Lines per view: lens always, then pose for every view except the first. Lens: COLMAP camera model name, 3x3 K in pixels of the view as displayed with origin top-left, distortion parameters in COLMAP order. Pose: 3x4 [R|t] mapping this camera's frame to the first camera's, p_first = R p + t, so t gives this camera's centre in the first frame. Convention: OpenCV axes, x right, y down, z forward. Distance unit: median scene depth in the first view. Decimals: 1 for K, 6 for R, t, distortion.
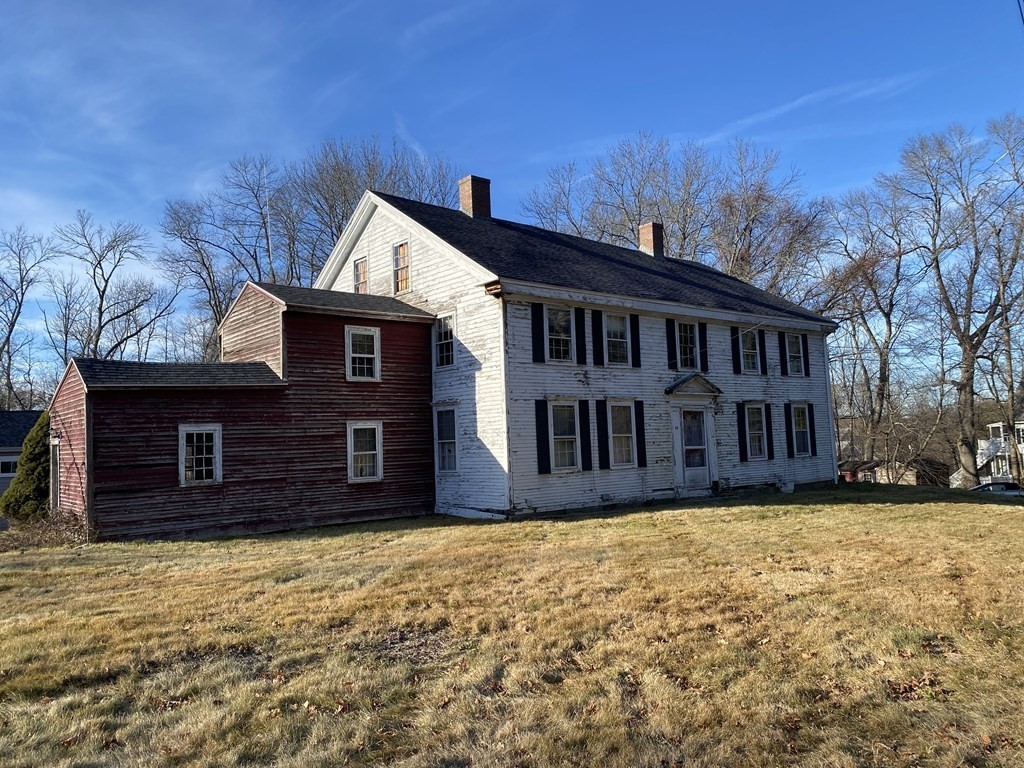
lens RADIAL K [[784.0, 0, 506.7], [0, 784.0, 379.8], [0, 0, 1]] dist [0.040939, -0.019393]
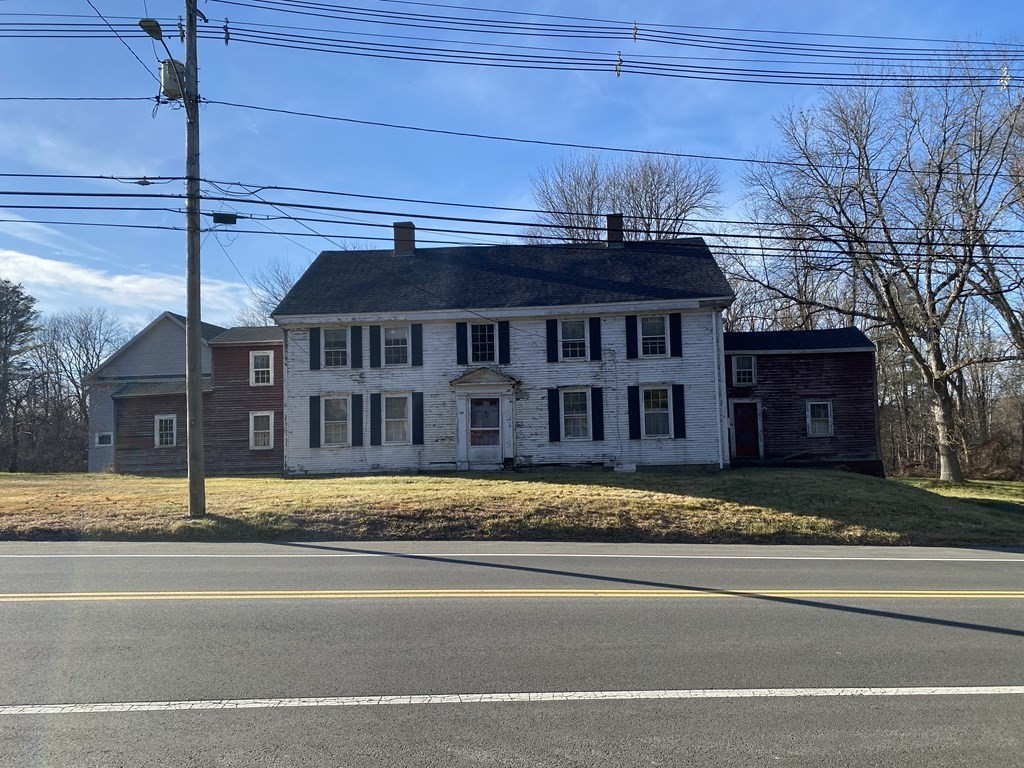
lens RADIAL K [[784.0, 0, 514.6], [0, 784.0, 390.1], [0, 0, 1]] dist [0.040939, -0.019393]
pose [[0.714705, -0.024042, -0.699013, 1.147568], [0.058797, 0.997937, 0.025793, -0.000358], [0.696951, -0.059534, 0.714643, 0.198498]]
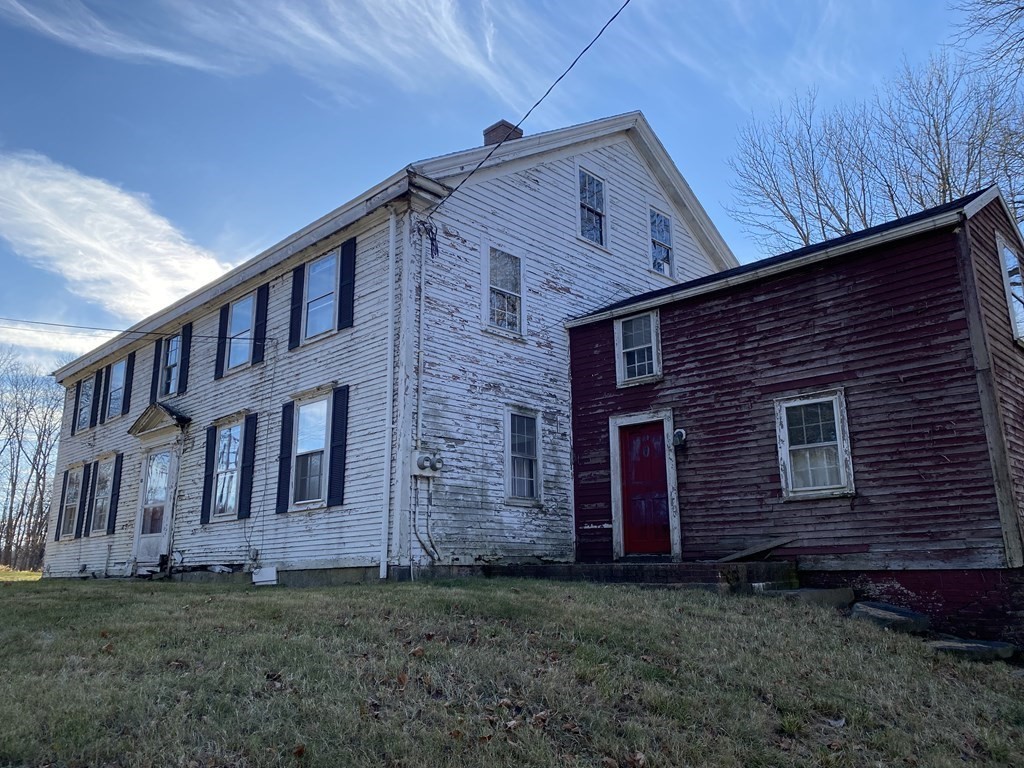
lens RADIAL K [[784.0, 0, 516.8], [0, 784.0, 378.6], [0, 0, 1]] dist [0.040939, -0.019393]
pose [[0.098673, -0.202528, -0.974293, 1.029796], [0.098419, 0.976257, -0.192969, 0.150136], [0.990241, -0.076848, 0.116263, 1.302792]]
